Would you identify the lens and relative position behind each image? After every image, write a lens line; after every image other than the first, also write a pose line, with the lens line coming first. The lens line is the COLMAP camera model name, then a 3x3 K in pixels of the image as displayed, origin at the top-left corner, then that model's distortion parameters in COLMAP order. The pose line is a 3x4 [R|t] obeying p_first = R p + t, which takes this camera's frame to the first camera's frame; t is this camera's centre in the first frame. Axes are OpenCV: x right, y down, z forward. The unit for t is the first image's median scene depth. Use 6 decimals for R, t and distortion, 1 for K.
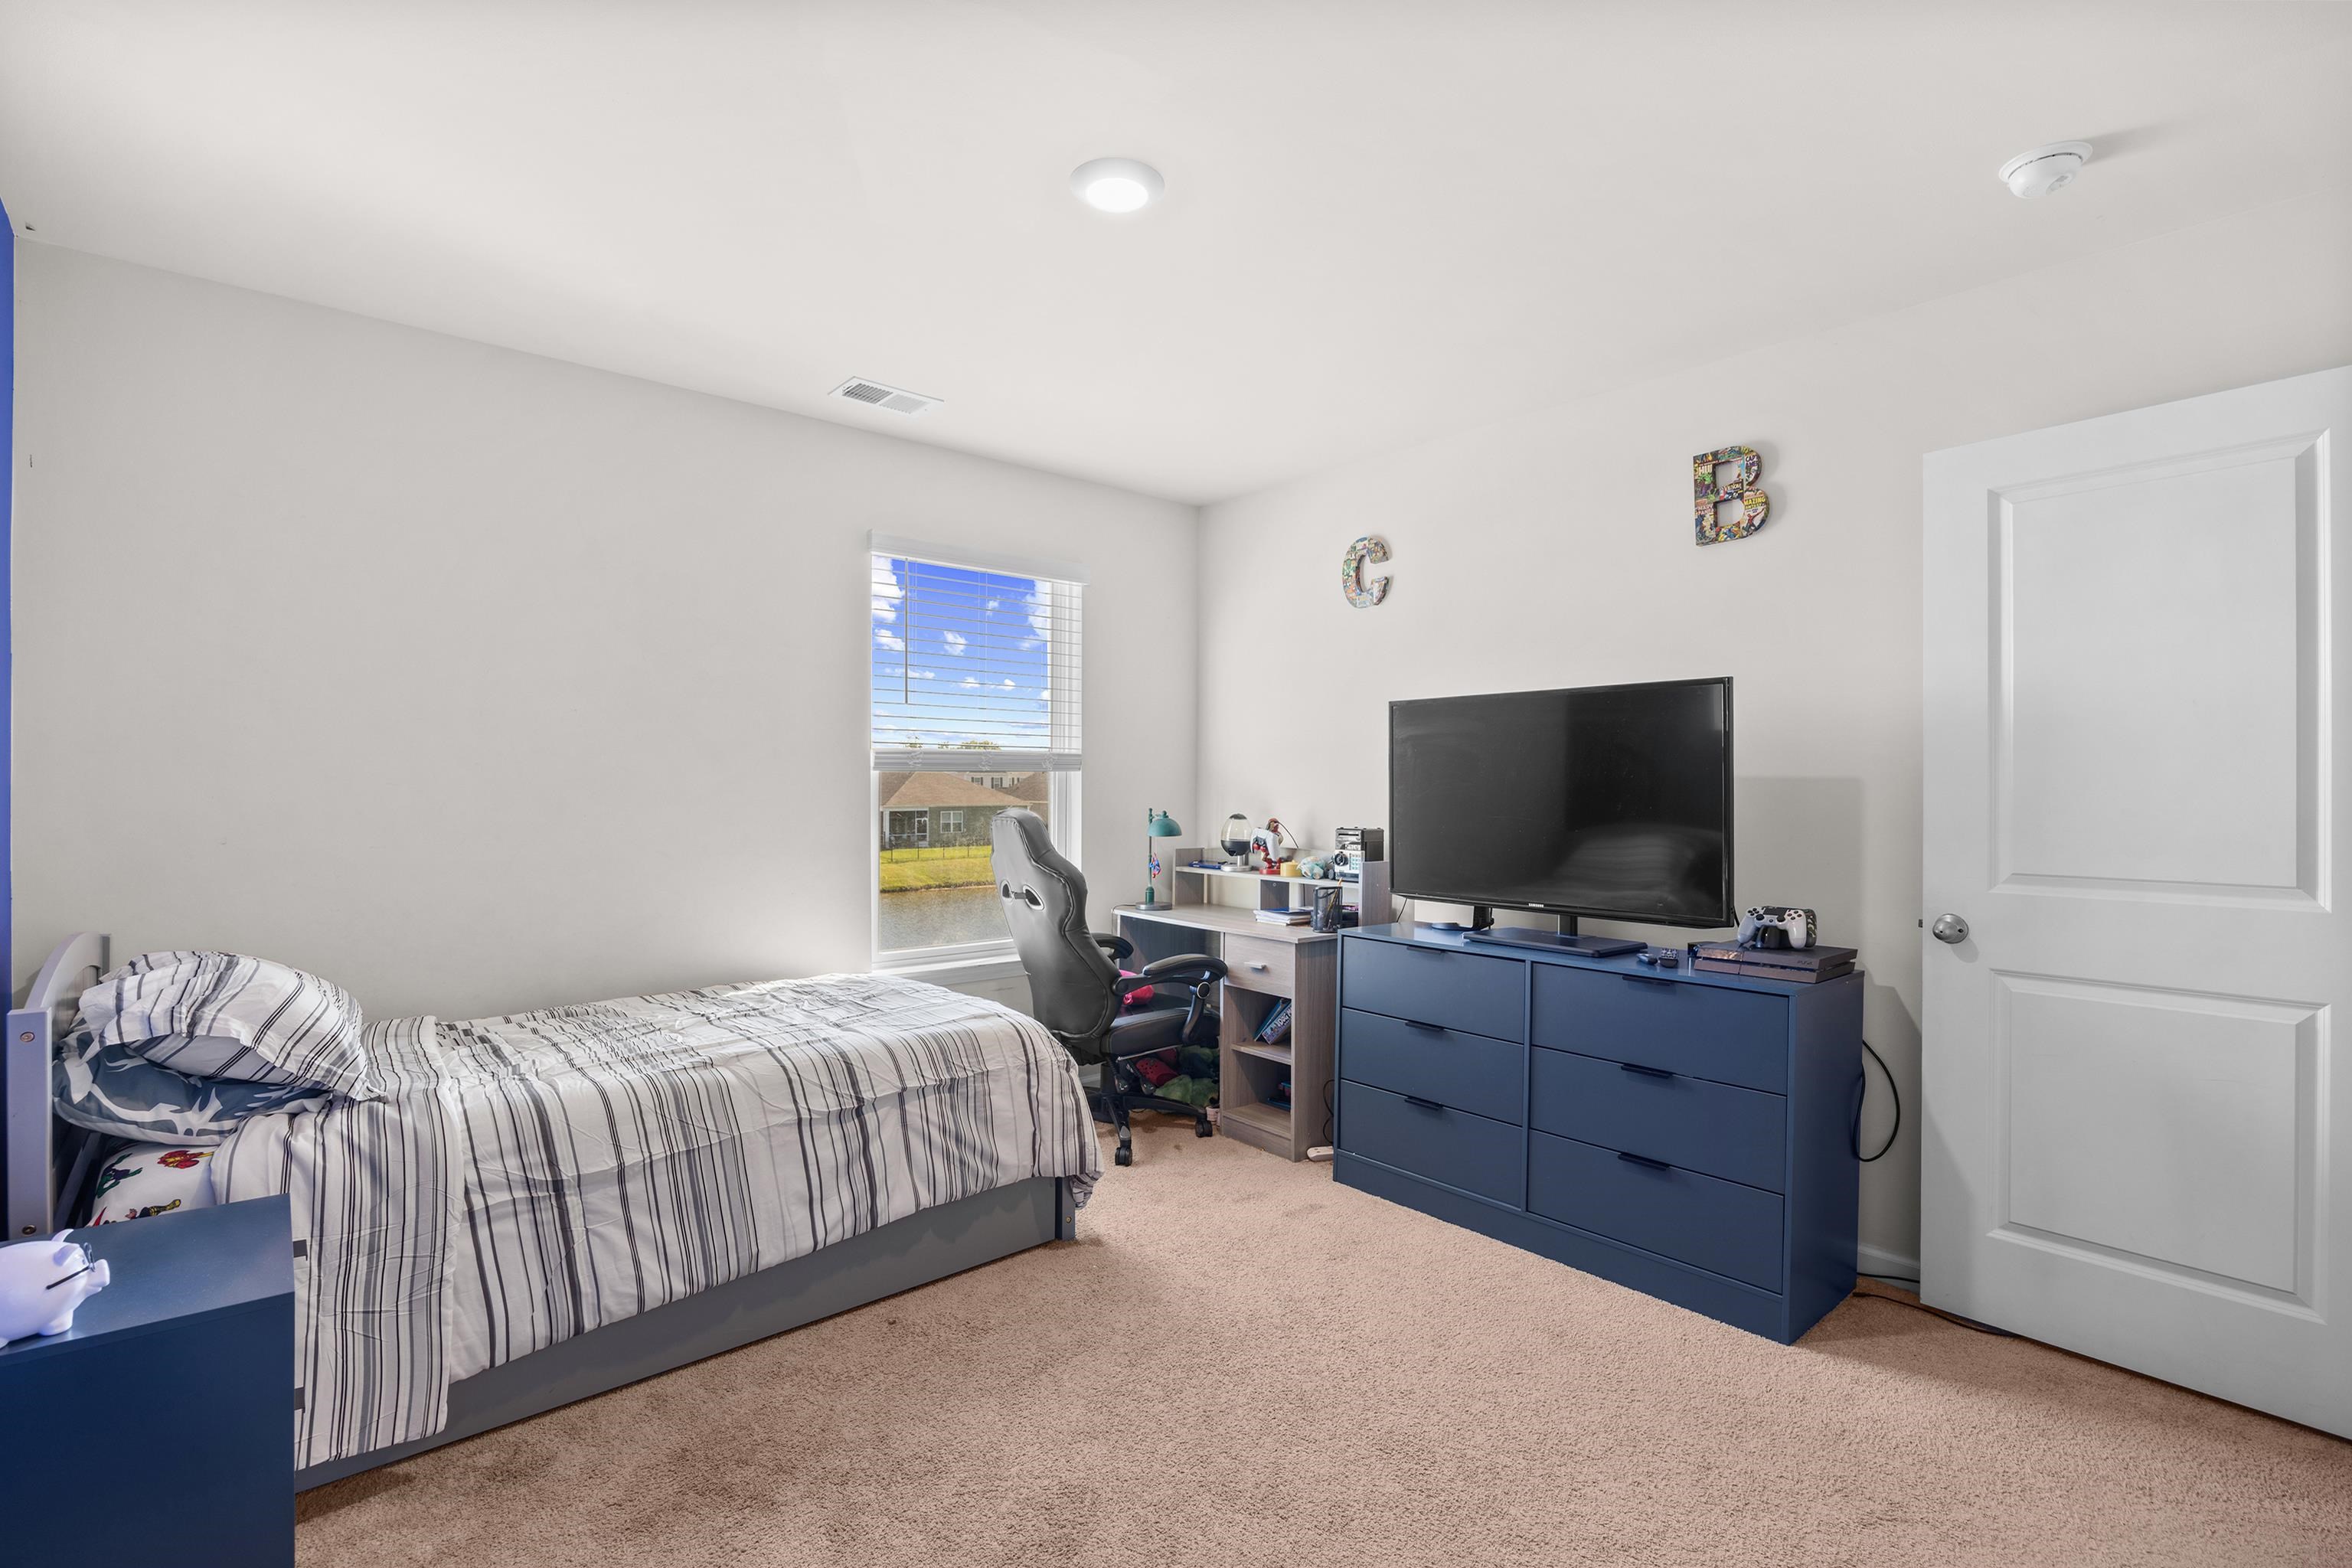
lens RADIAL K [[1067.4, 0, 1176.0], [0, 1067.4, 784.0], [0, 0, 1]] dist [-0.011640, 0.000285]
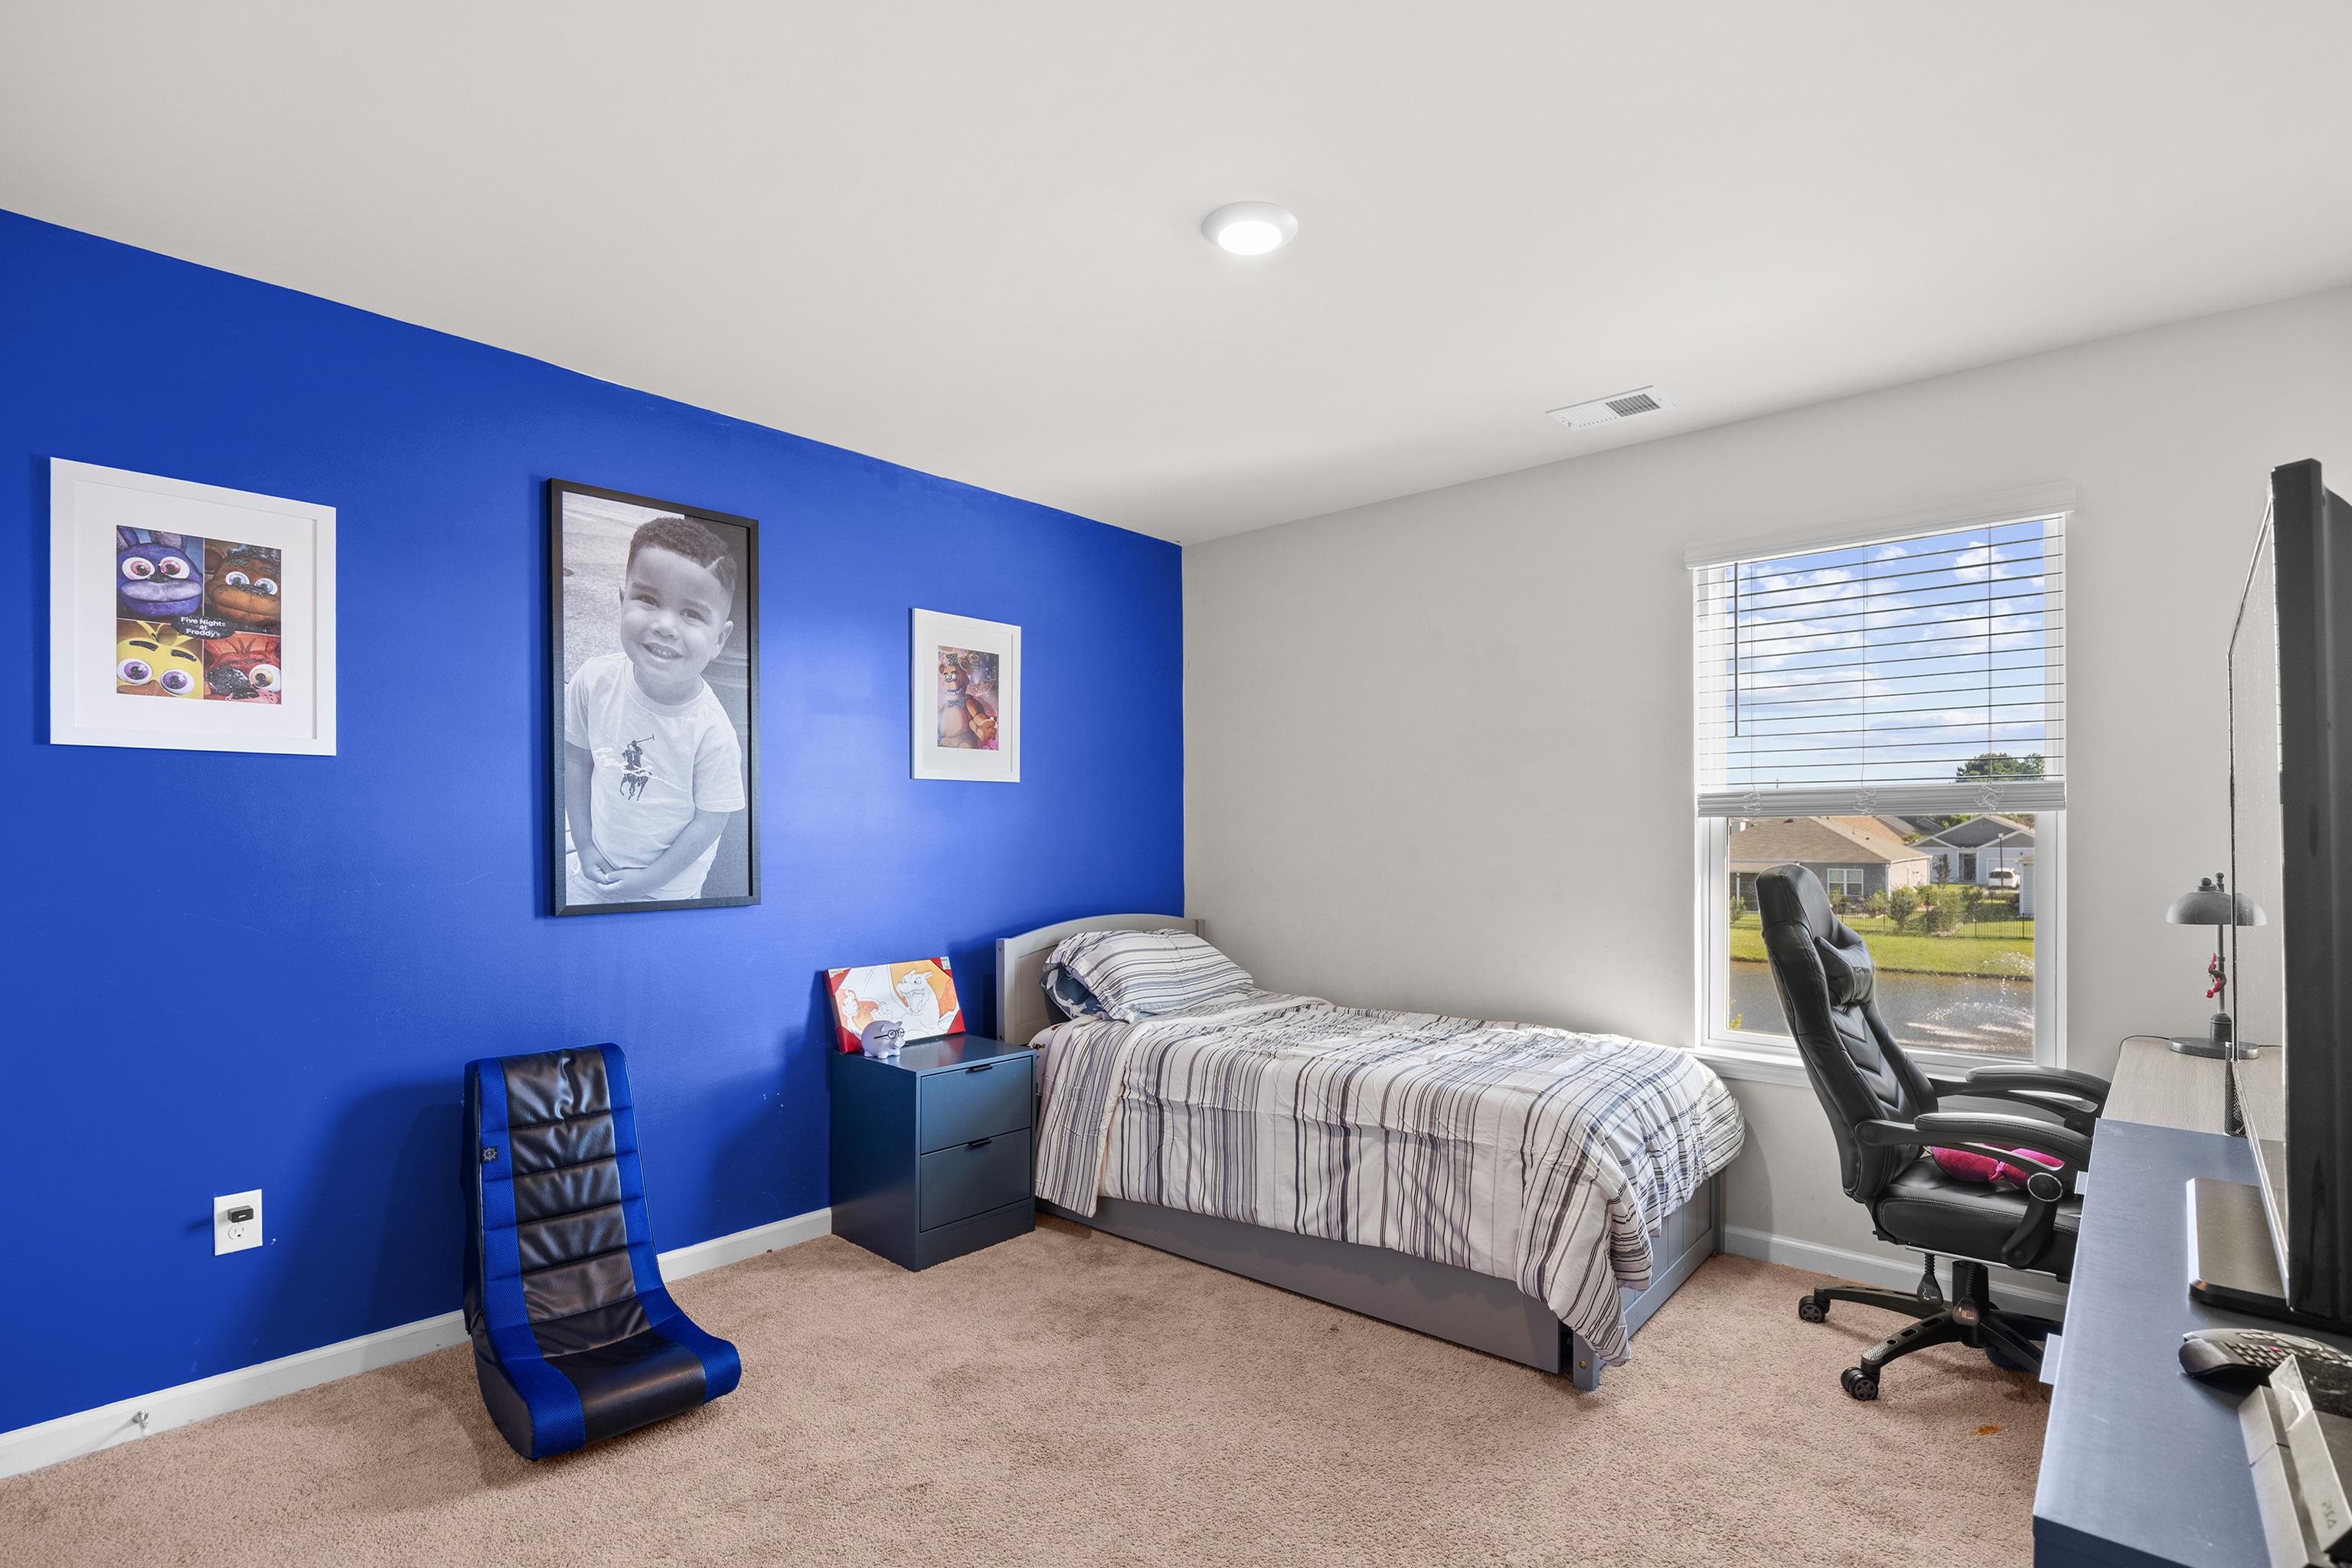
lens RADIAL K [[1096.4, 0, 1170.9], [0, 1096.4, 822.6], [0, 0, 1]] dist [-0.014076, 0.000557]
pose [[0.134600, -0.015690, -0.990776, 0.830031], [0.006364, 0.999868, -0.014969, 0.003490], [0.990880, -0.004290, 0.134682, 0.688811]]
